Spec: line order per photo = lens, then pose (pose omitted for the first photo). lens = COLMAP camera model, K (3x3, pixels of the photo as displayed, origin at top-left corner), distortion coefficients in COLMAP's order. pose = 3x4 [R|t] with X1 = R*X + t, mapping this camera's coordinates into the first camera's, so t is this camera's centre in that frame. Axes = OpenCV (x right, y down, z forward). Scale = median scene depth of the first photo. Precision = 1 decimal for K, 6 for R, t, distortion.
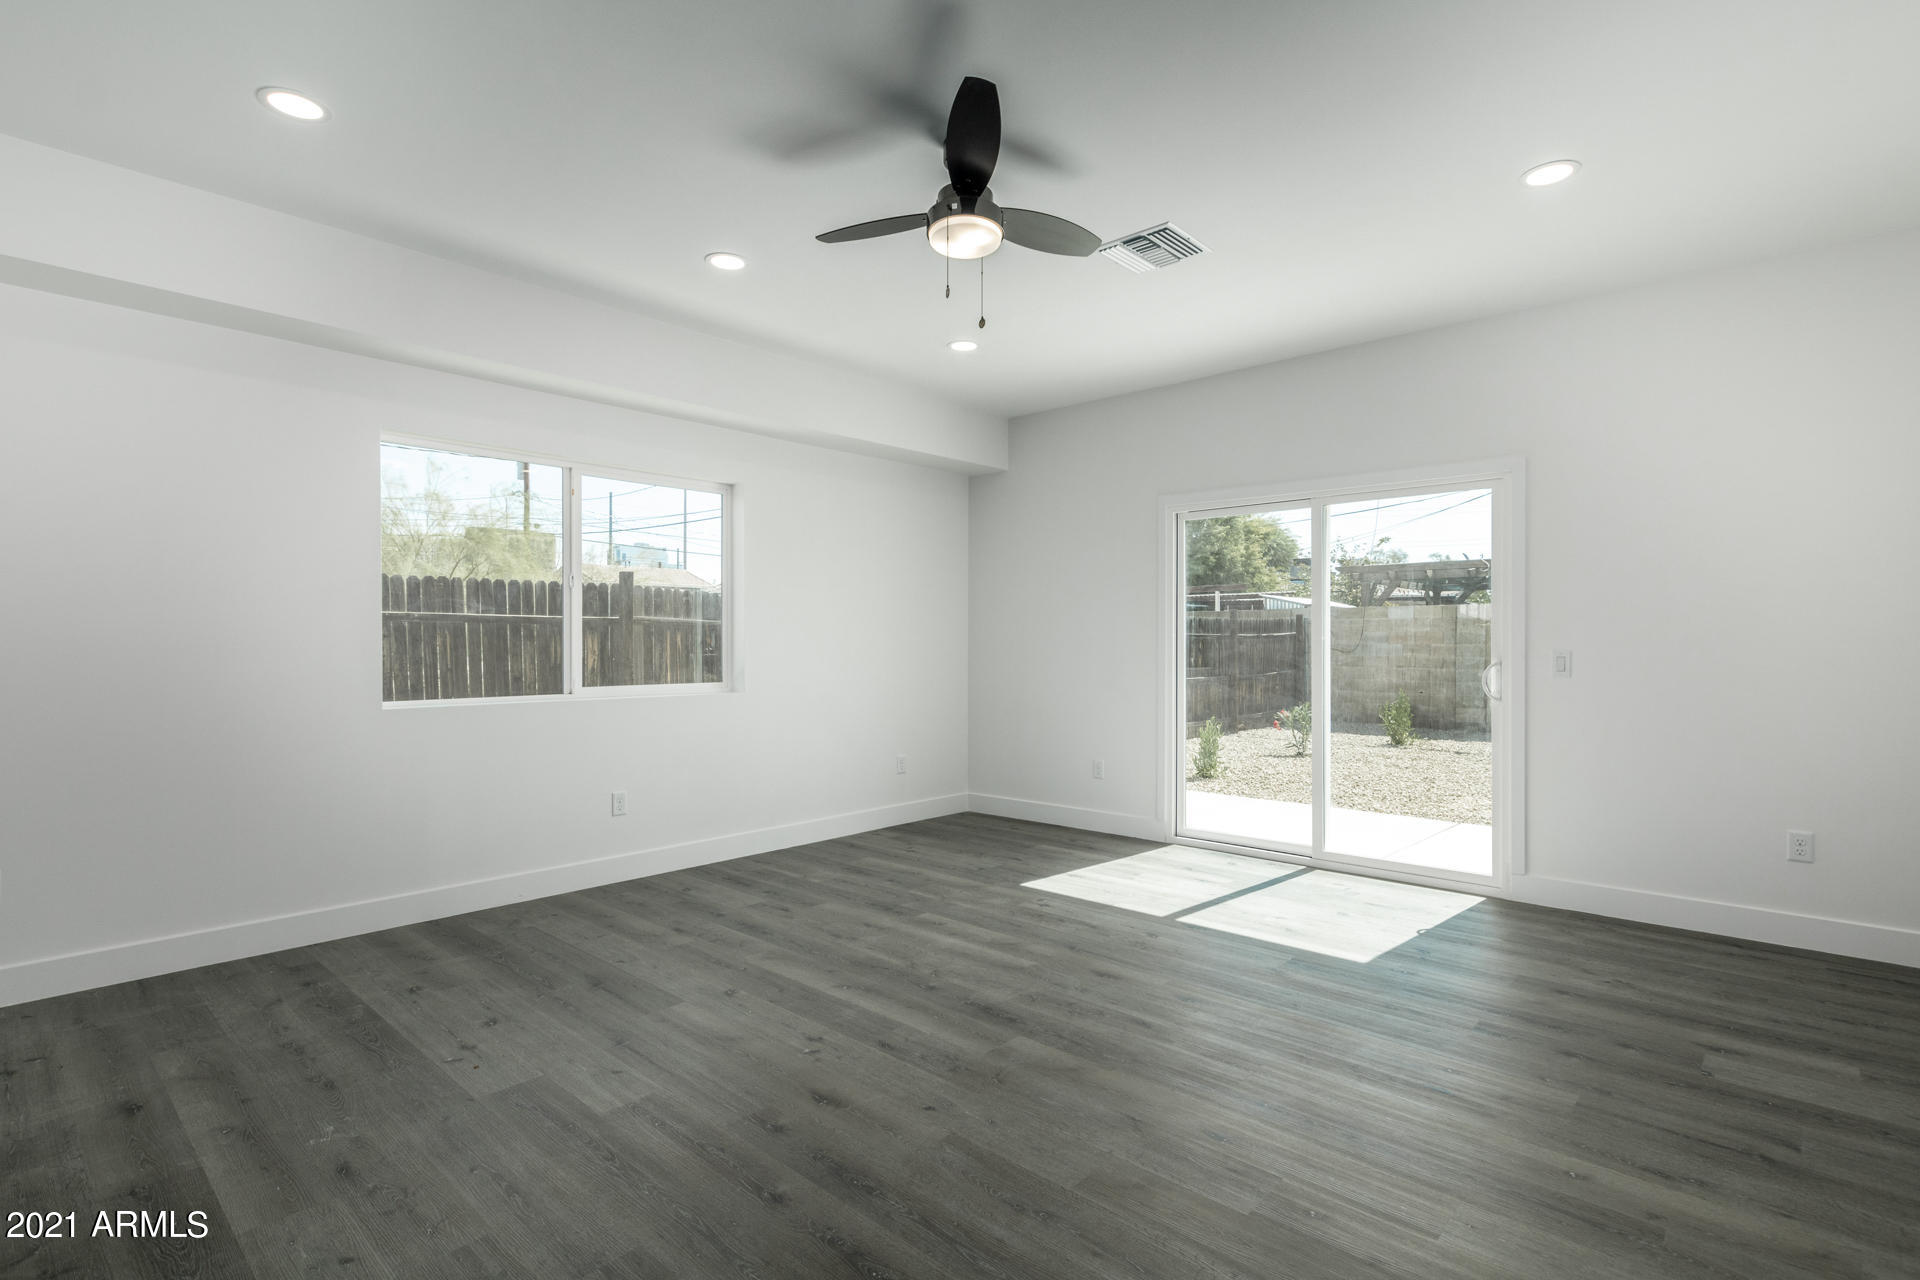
lens RADIAL K [[926.2, 0, 950.1], [0, 926.2, 642.7], [0, 0, 1]] dist [-0.000375, -0.000632]
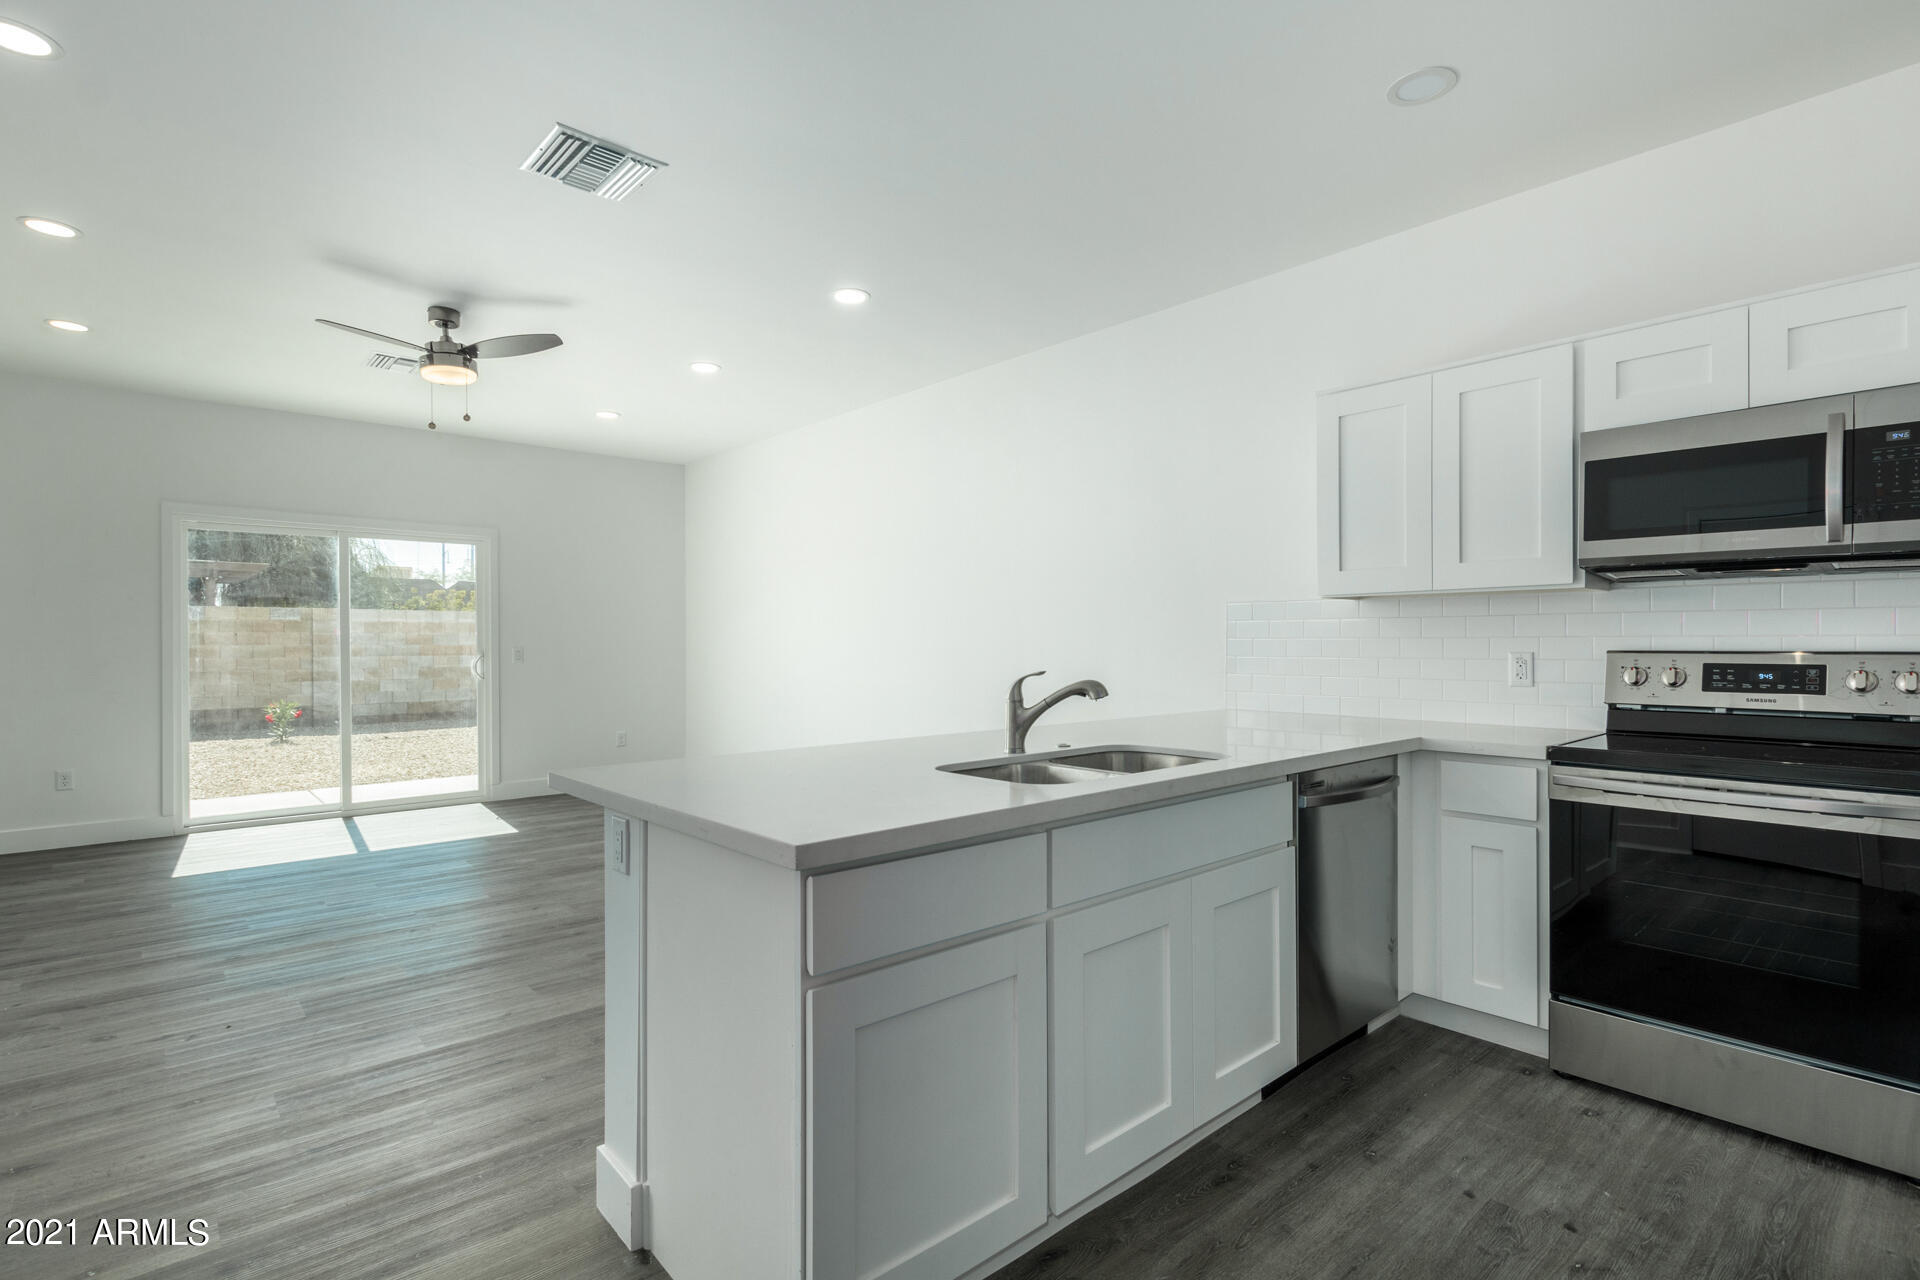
lens RADIAL K [[913.2, 0, 965.1], [0, 913.2, 646.5], [0, 0, 1]] dist [0.001688, -0.000691]
pose [[0.090279, -0.006125, 0.995898, -1.026342], [0.003996, 0.999975, 0.005788, 0.000819], [-0.995909, 0.003457, 0.090301, 0.018089]]
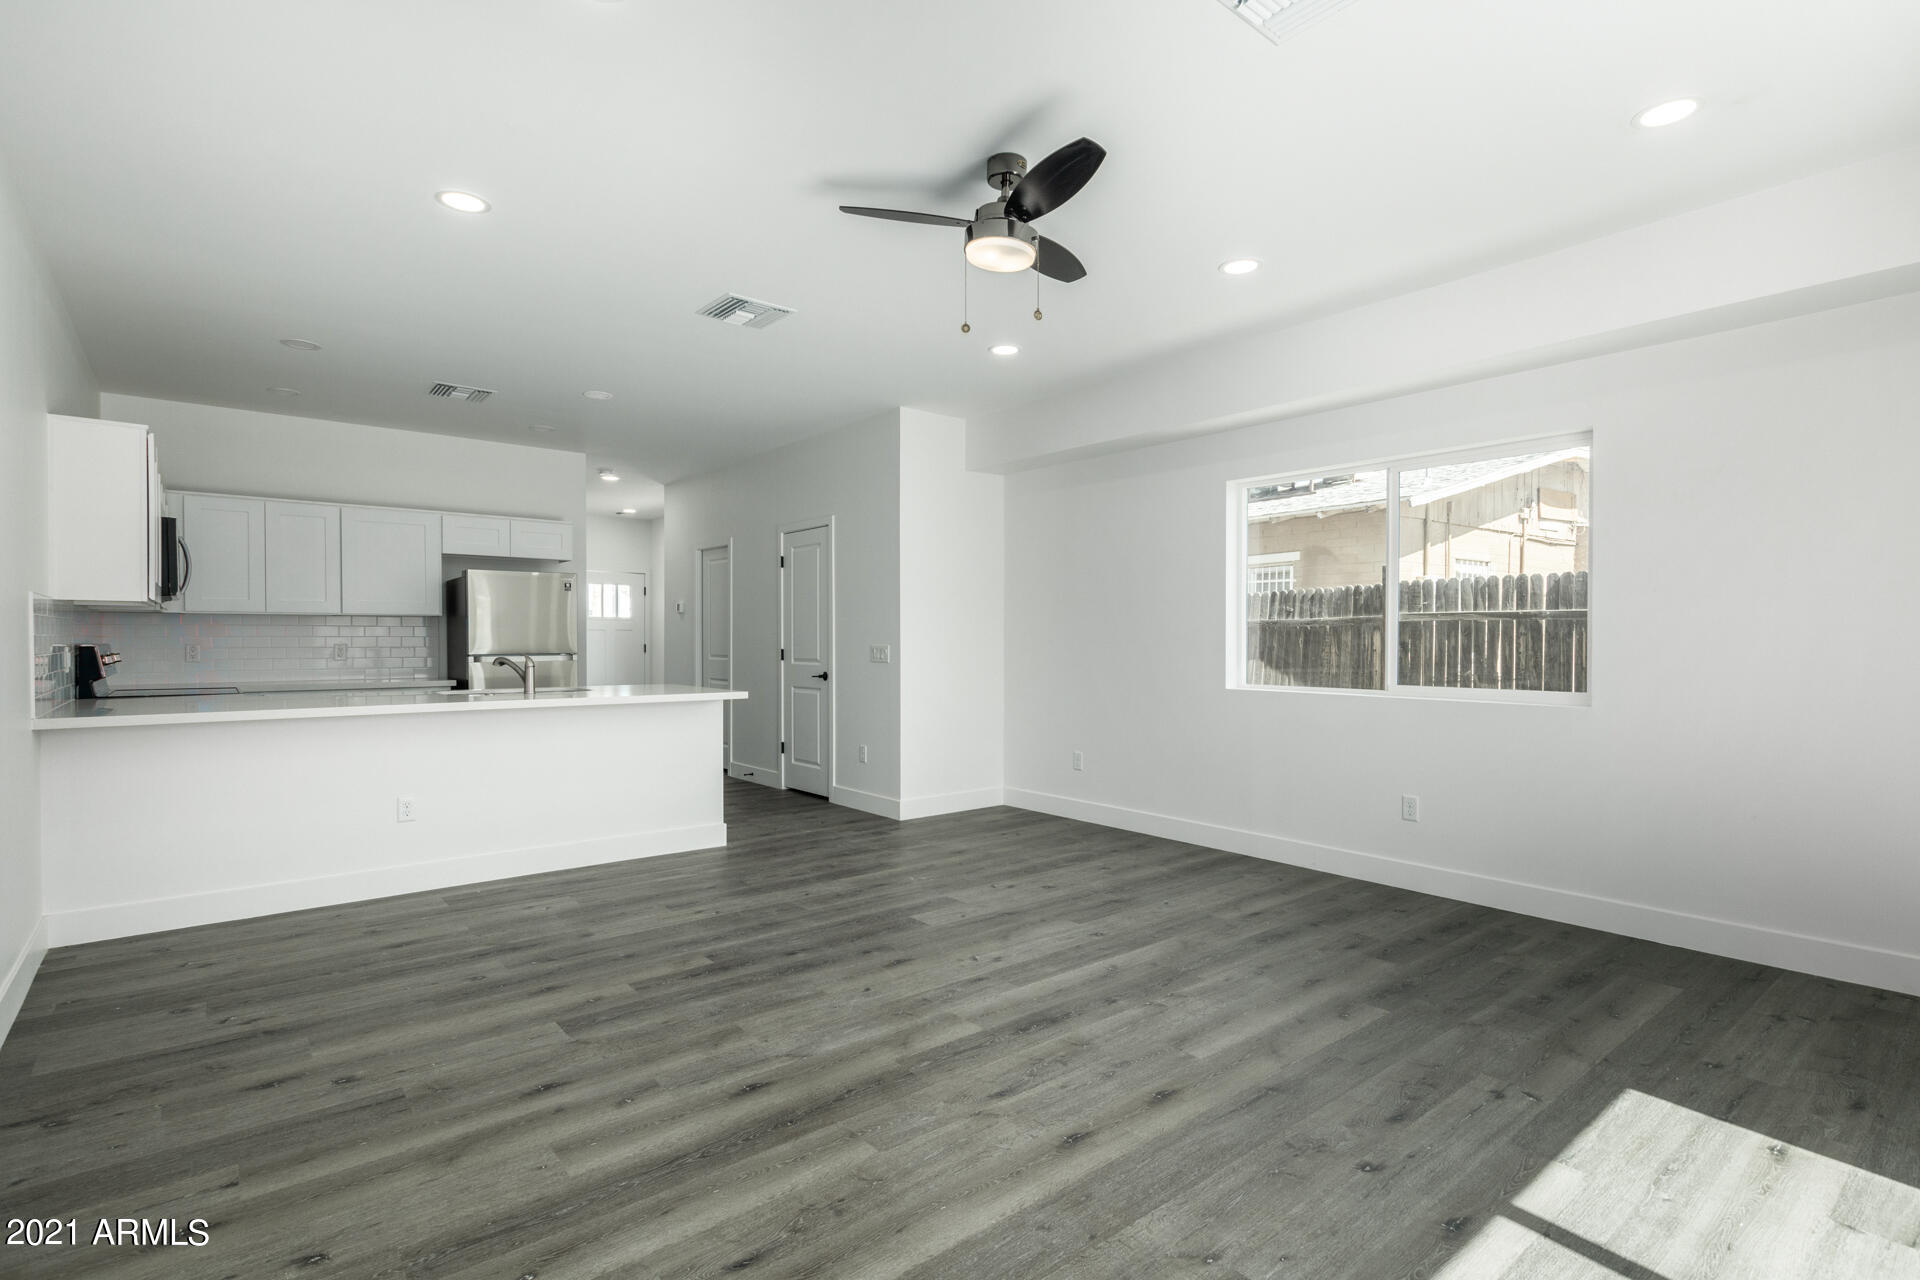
lens RADIAL K [[913.2, 0, 965.1], [0, 913.2, 646.5], [0, 0, 1]] dist [0.001688, -0.000691]
pose [[-0.133158, 0.009267, -0.991052, 0.771320], [-0.003003, 0.999948, 0.009754, -0.001923], [0.991090, 0.004275, -0.133123, 0.806542]]
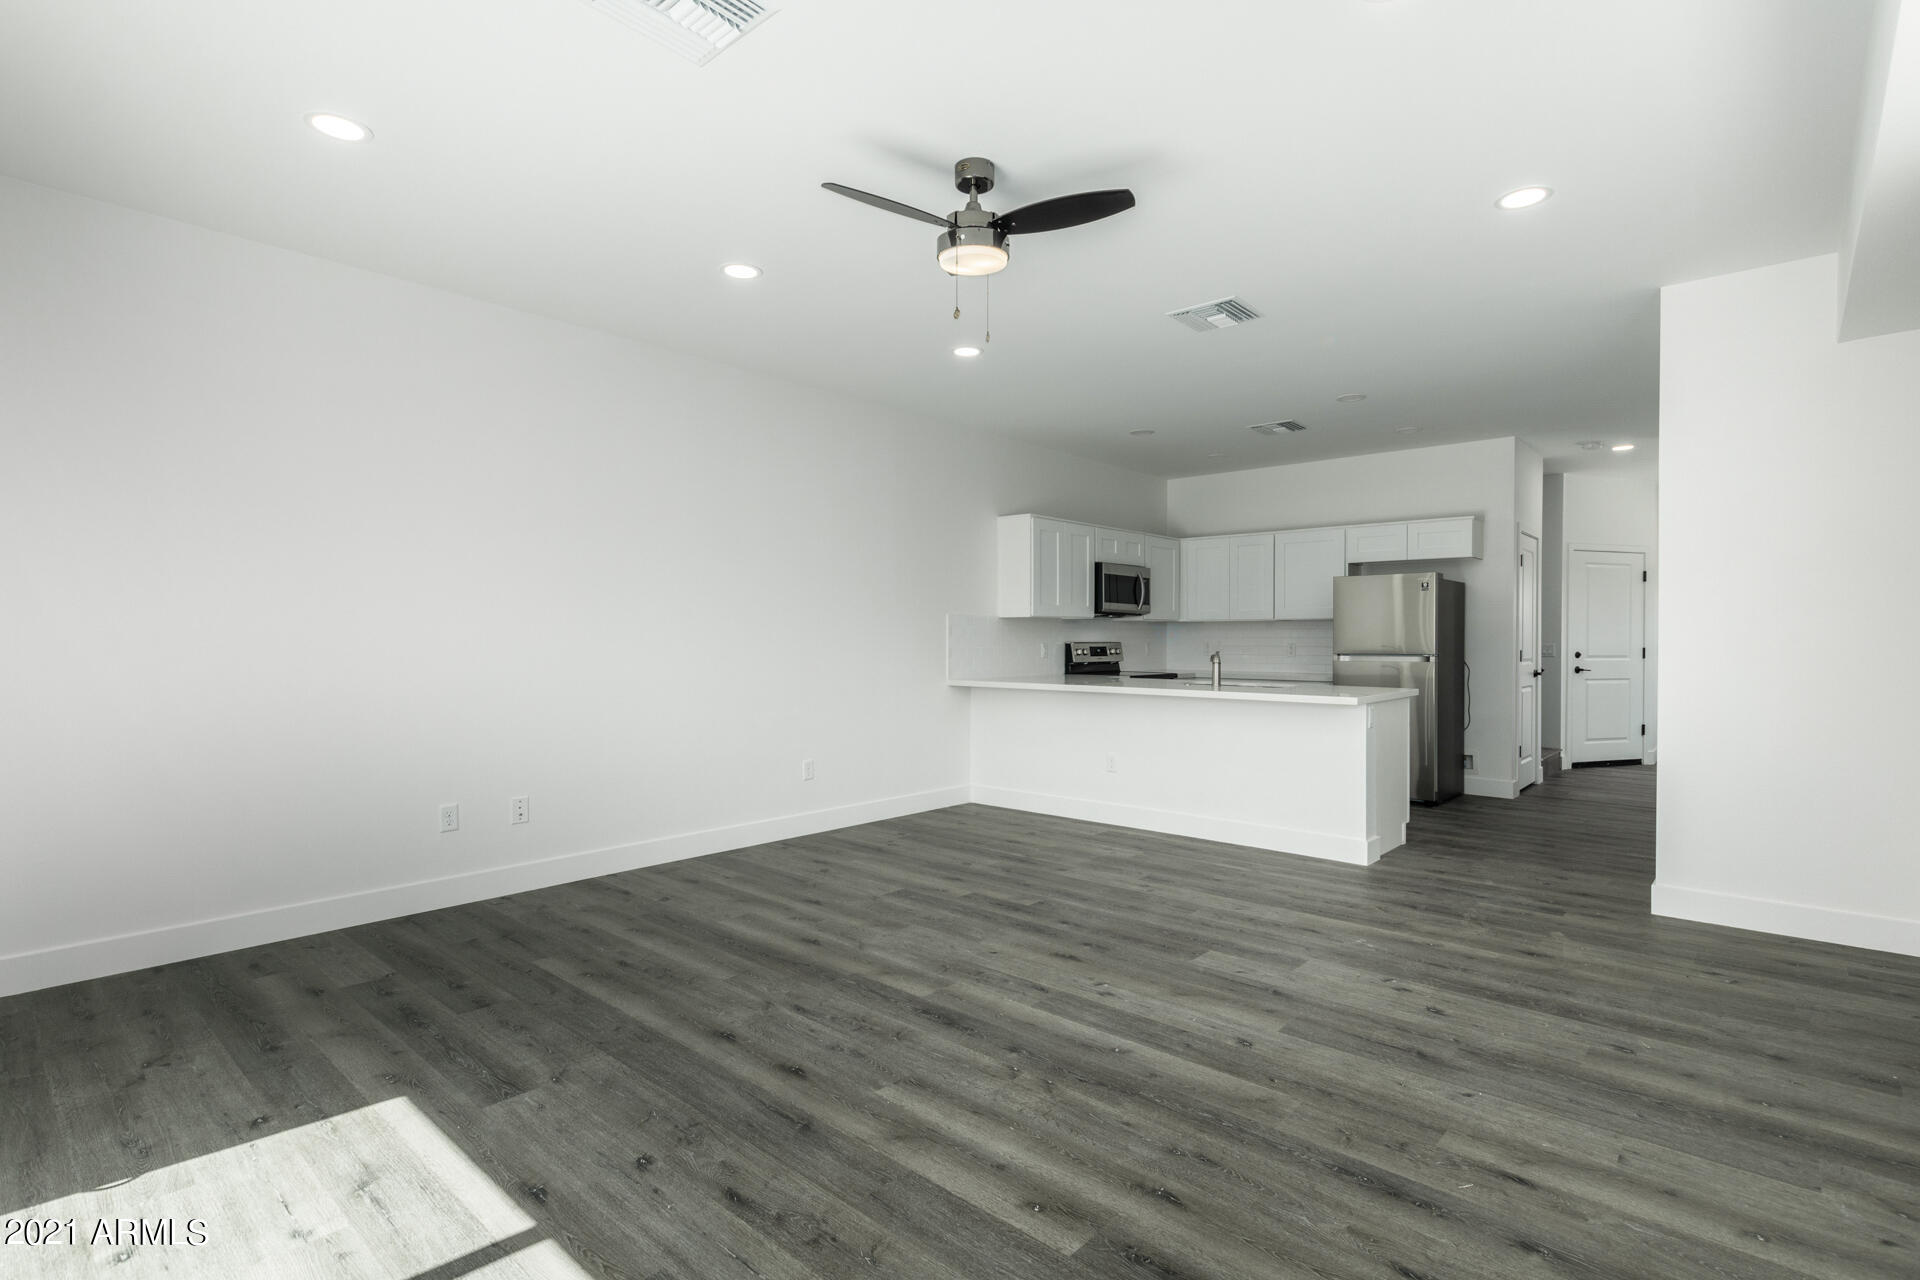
lens RADIAL K [[913.2, 0, 965.1], [0, 913.2, 646.5], [0, 0, 1]] dist [0.001688, -0.000691]
pose [[-0.999676, -0.001299, -0.025410, 0.037952], [-0.001571, 0.999942, 0.010671, -0.001745], [0.025395, 0.010708, -0.999620, 1.509695]]
